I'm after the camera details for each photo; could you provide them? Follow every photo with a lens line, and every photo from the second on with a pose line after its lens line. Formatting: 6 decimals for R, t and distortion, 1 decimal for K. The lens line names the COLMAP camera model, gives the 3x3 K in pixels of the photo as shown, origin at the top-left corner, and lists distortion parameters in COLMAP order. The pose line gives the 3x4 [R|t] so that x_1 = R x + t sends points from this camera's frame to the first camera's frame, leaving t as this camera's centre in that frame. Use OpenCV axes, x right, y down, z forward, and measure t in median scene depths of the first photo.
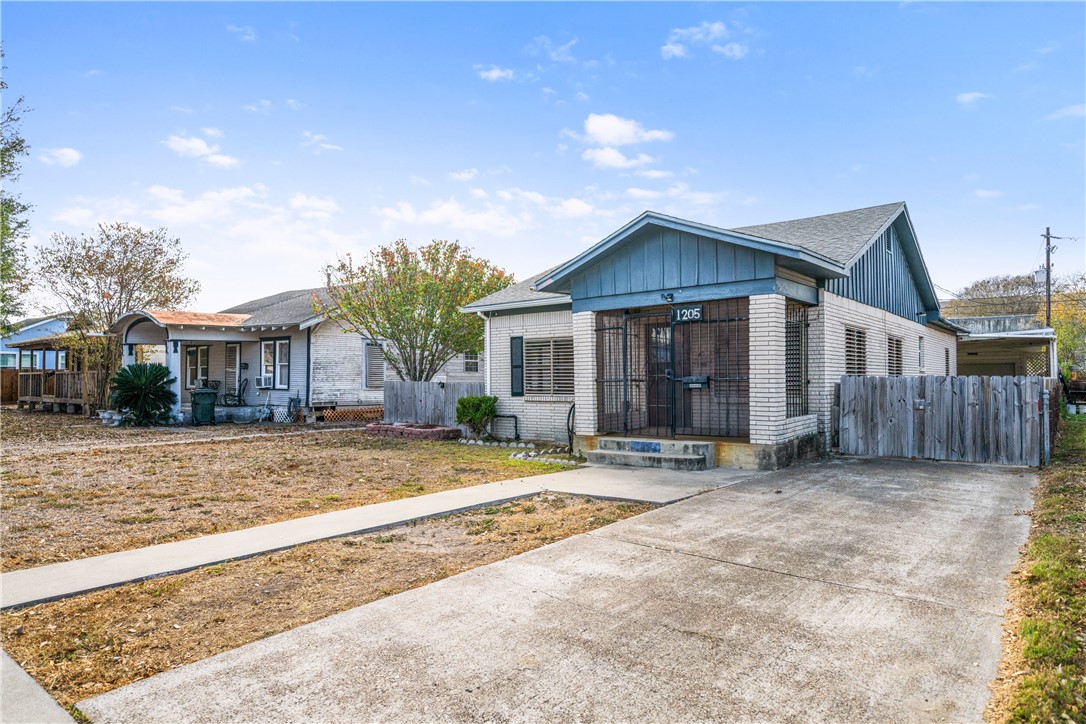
lens RADIAL K [[656.0, 0, 541.4], [0, 656.0, 367.5], [0, 0, 1]] dist [0.006789, 0.000054]
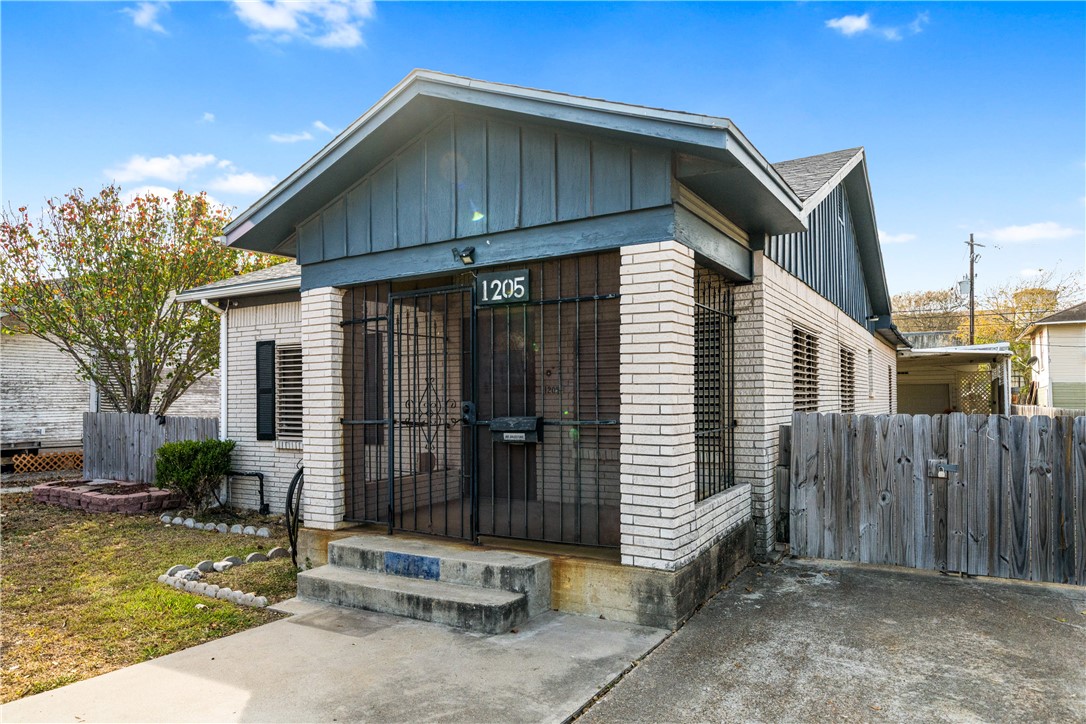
lens RADIAL K [[700.2, 0, 542.9], [0, 700.2, 381.1], [0, 0, 1]] dist [0.001011, 0.003408]
pose [[0.989803, 0.002570, 0.142418, 0.169866], [-0.001580, 0.999974, -0.007069, -0.008846], [-0.142432, 0.006772, 0.989781, 0.457048]]
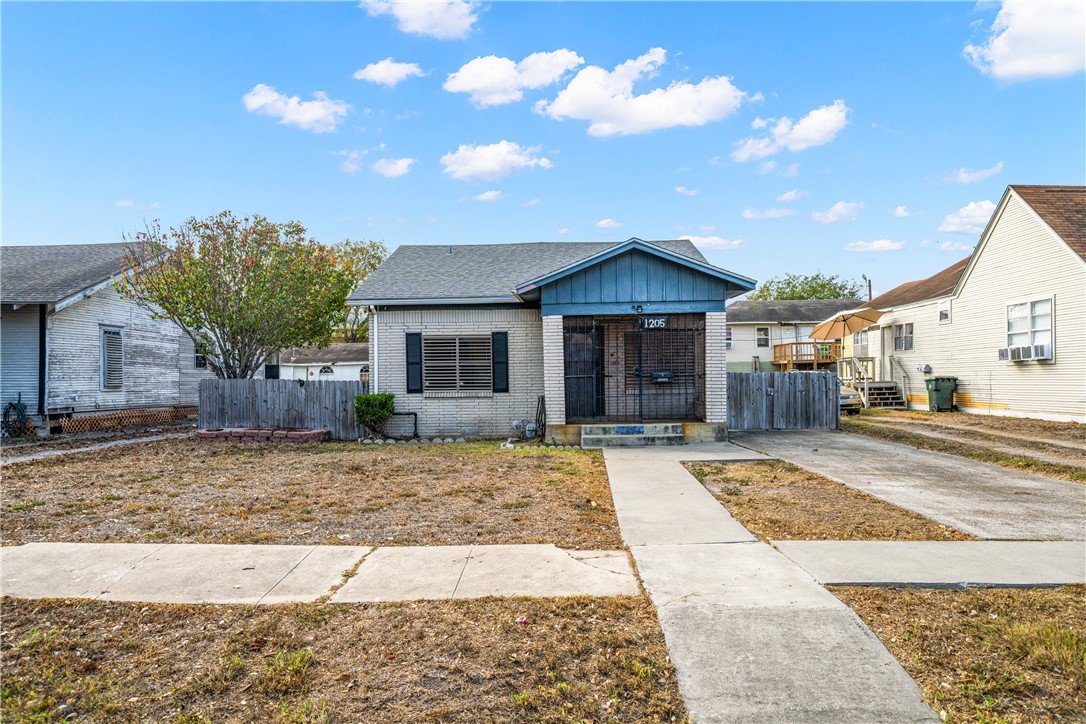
lens RADIAL K [[719.3, 0, 547.2], [0, 719.3, 367.6], [0, 0, 1]] dist [0.004111, 0.000617]
pose [[0.803341, 0.003523, 0.595509, -0.723791], [-0.006496, 0.999975, 0.002848, 0.001260], [-0.595484, -0.006156, 0.803344, 0.012166]]
